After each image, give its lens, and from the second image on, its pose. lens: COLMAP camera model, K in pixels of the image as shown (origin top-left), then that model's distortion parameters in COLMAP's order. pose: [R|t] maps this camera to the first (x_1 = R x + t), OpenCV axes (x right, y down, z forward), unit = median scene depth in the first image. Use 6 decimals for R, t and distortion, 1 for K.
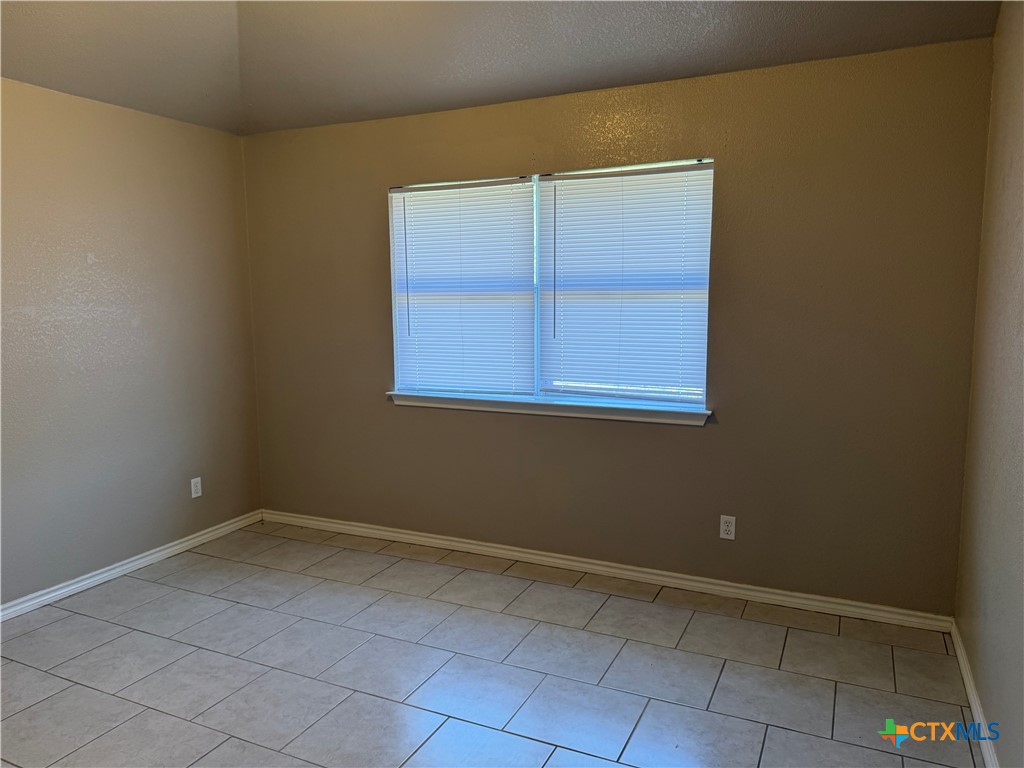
lens RADIAL K [[720.7, 0, 469.3], [0, 720.7, 370.5], [0, 0, 1]] dist [0.044062, -0.050505]
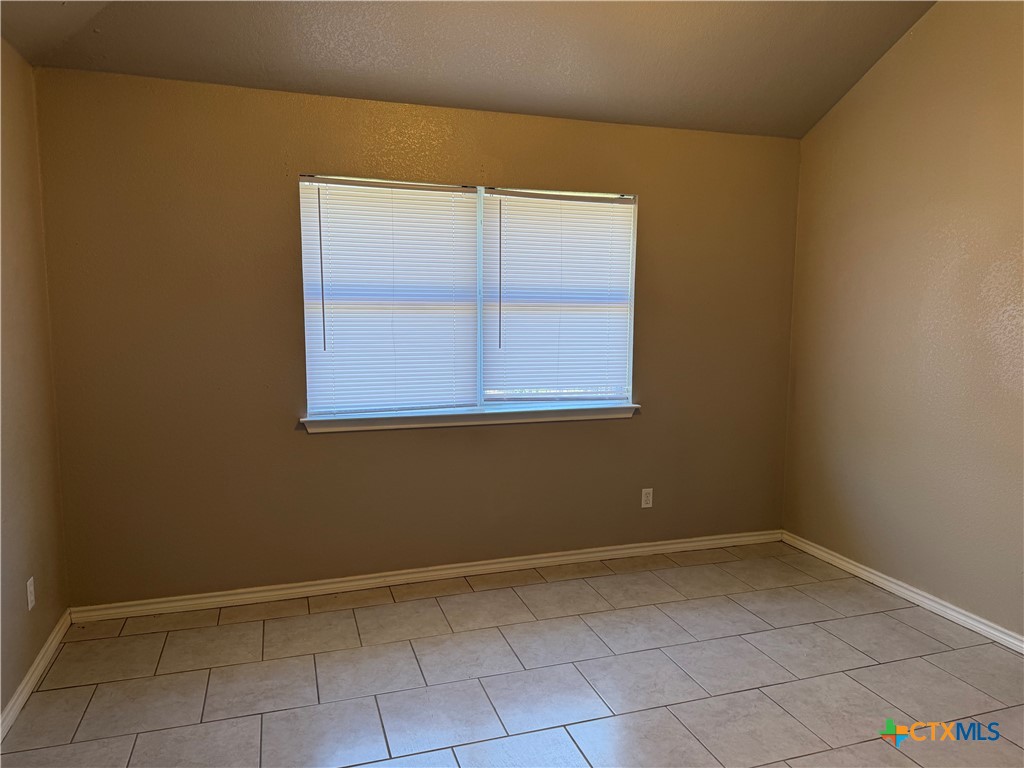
lens RADIAL K [[720.7, 0, 518.0], [0, 720.7, 373.4], [0, 0, 1]] dist [0.044062, -0.050505]
pose [[0.710768, -0.051792, 0.701517, -0.614815], [0.058638, 0.998177, 0.014282, -0.023377], [-0.700978, 0.030985, 0.712510, 0.265941]]
